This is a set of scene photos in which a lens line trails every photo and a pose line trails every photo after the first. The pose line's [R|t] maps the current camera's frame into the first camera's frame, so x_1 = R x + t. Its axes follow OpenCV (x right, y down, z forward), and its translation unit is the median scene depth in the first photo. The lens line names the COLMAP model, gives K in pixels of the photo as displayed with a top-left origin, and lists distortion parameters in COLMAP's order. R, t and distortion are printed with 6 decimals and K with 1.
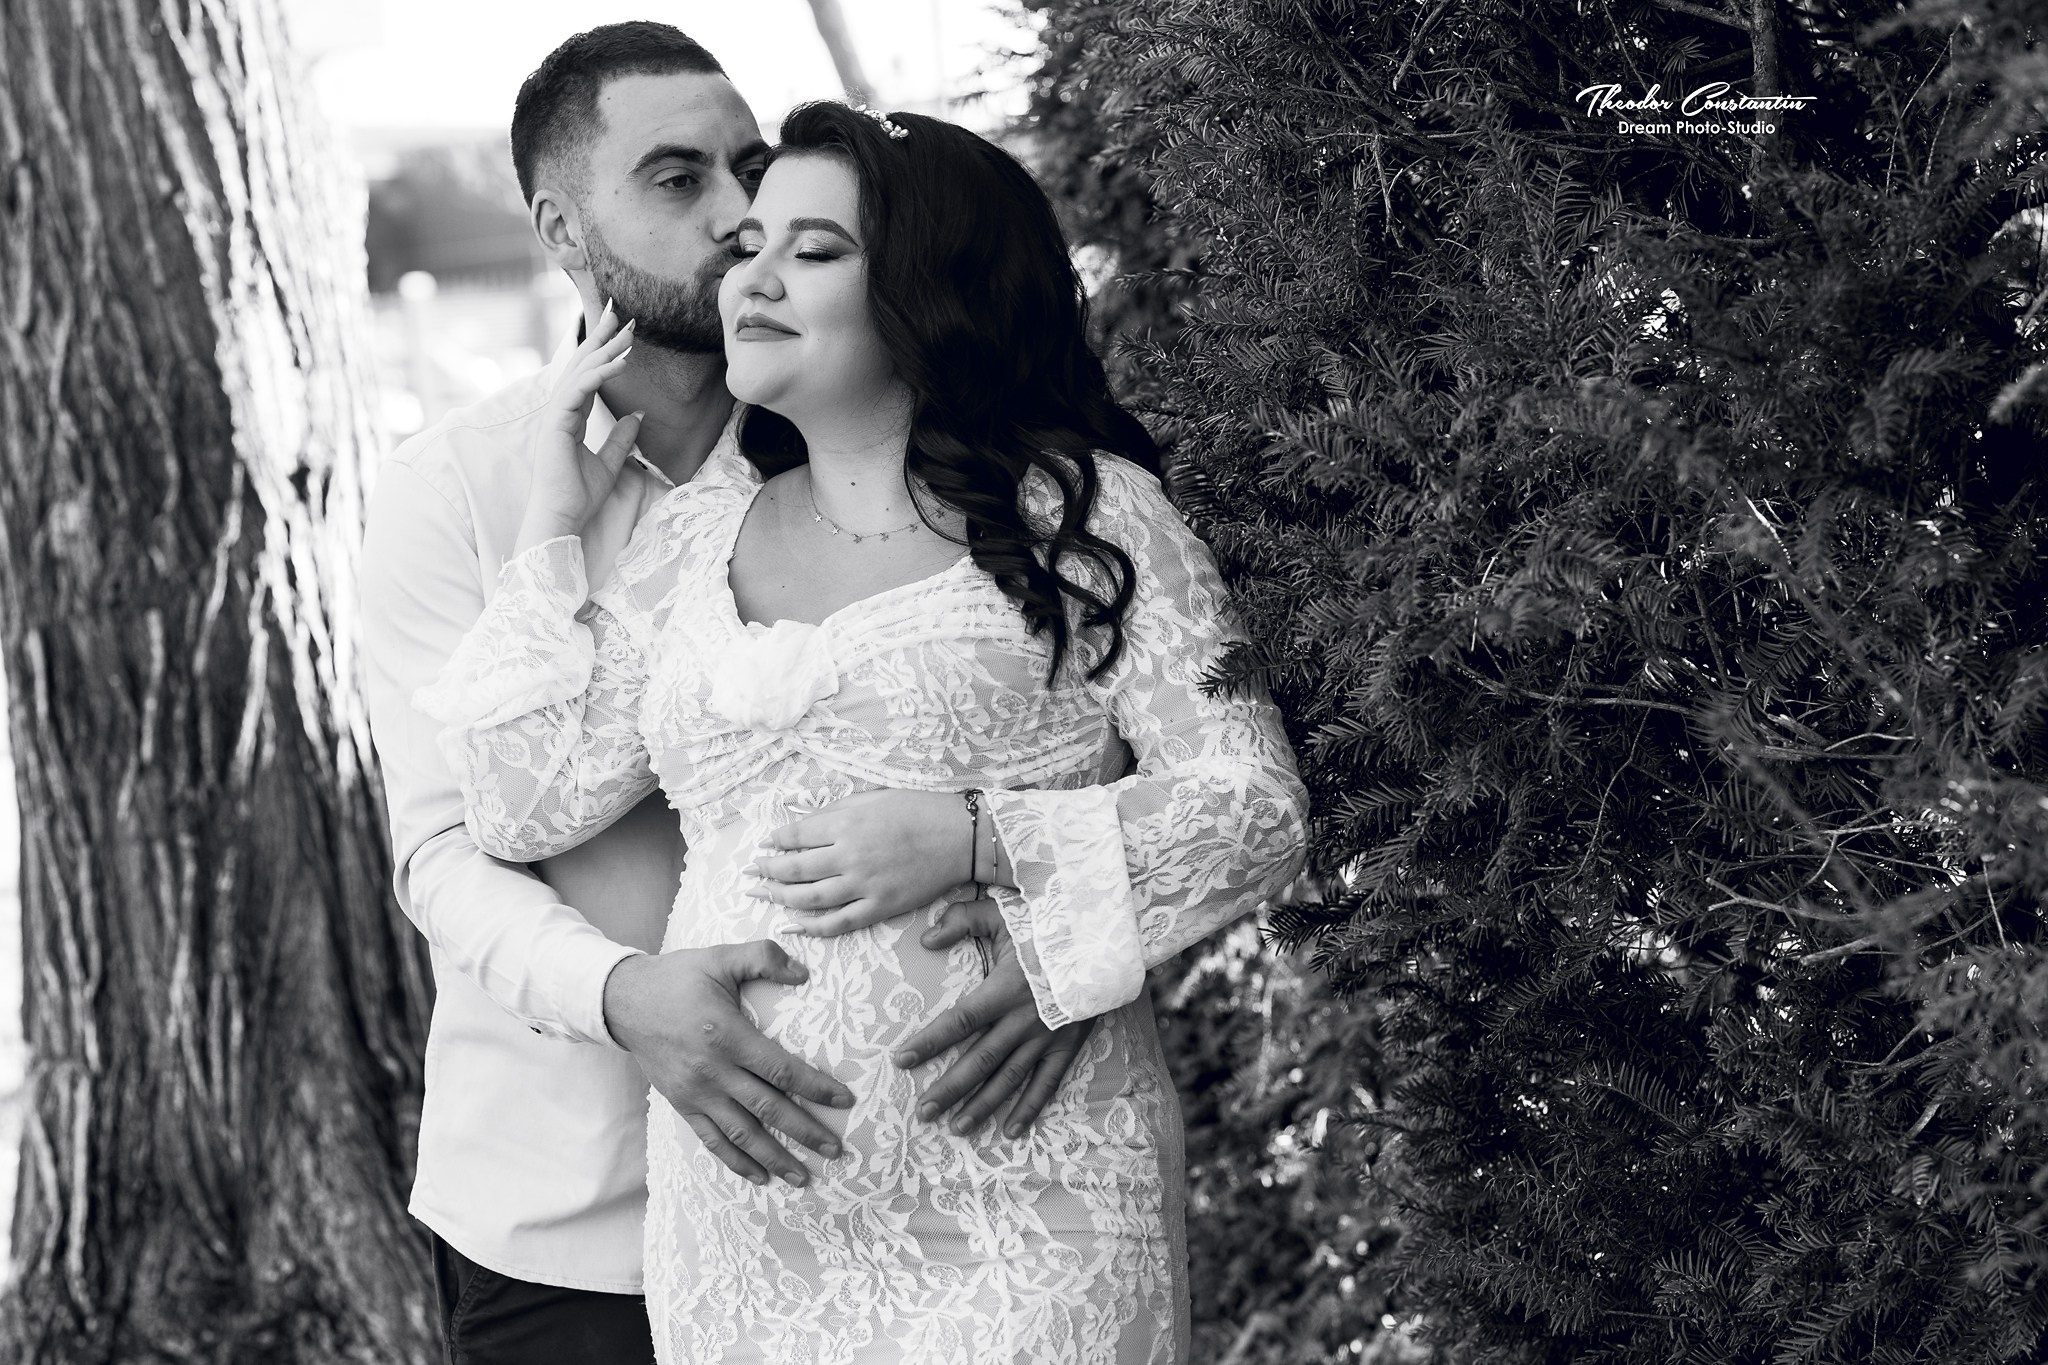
lens RADIAL K [[4844.6, 0, 1024.0], [0, 4844.6, 682.5], [0, 0, 1]] dist [-0.128523, 0.357651]
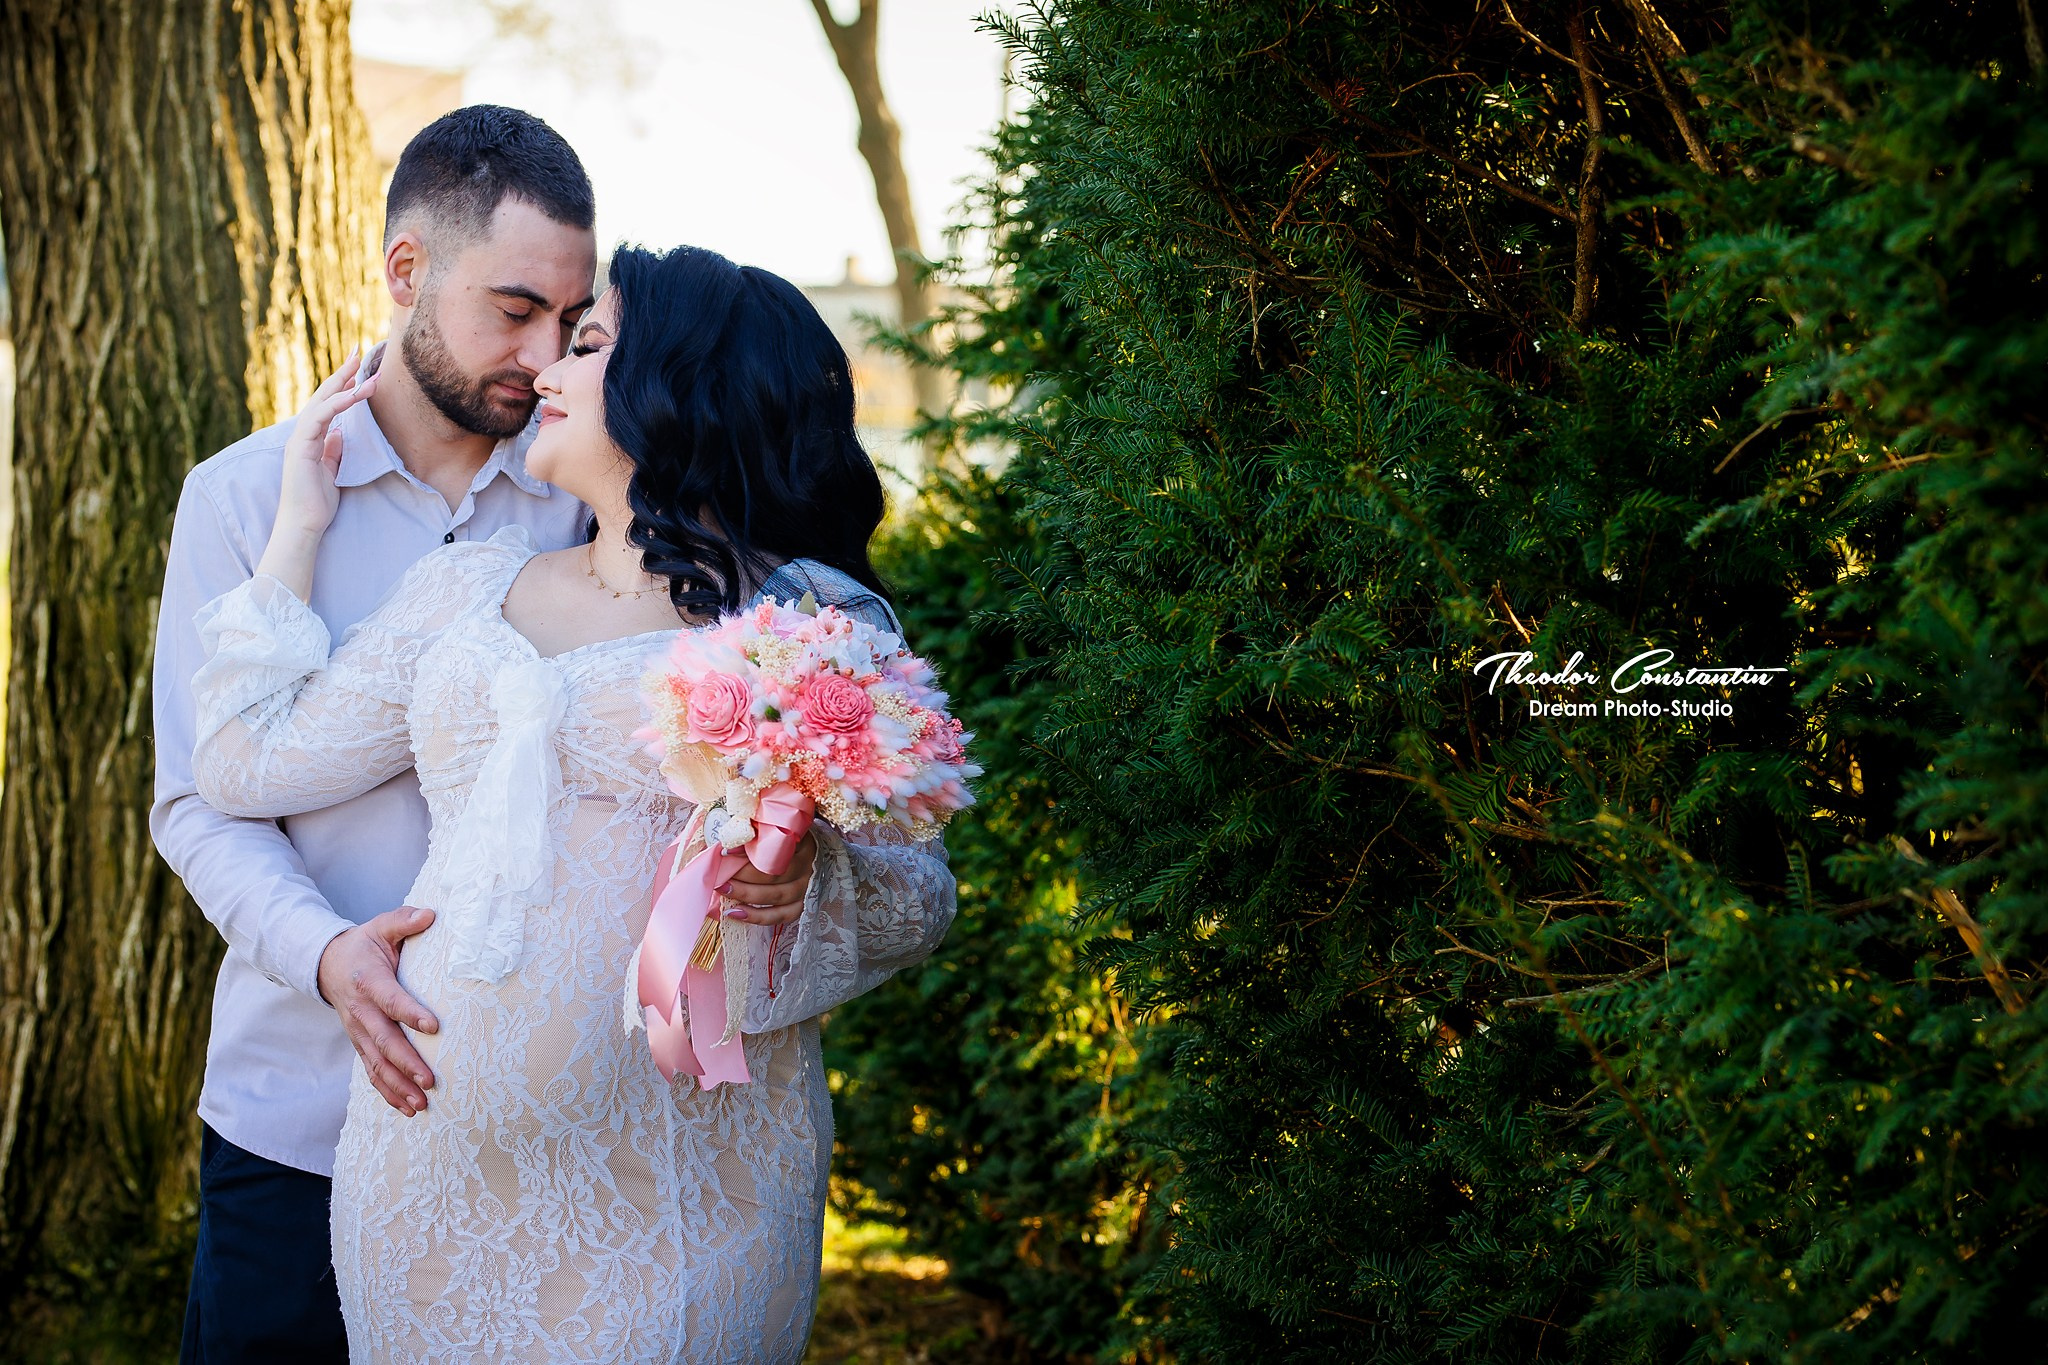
lens RADIAL K [[4997.2, 0, 1024.0], [0, 4997.2, 682.5], [0, 0, 1]] dist [-0.095534, -0.127842]
pose [[0.990853, 0.134679, -0.008507, 0.025981], [-0.134931, 0.989756, -0.046657, 0.029963], [0.002136, 0.047378, 0.998875, -0.121364]]
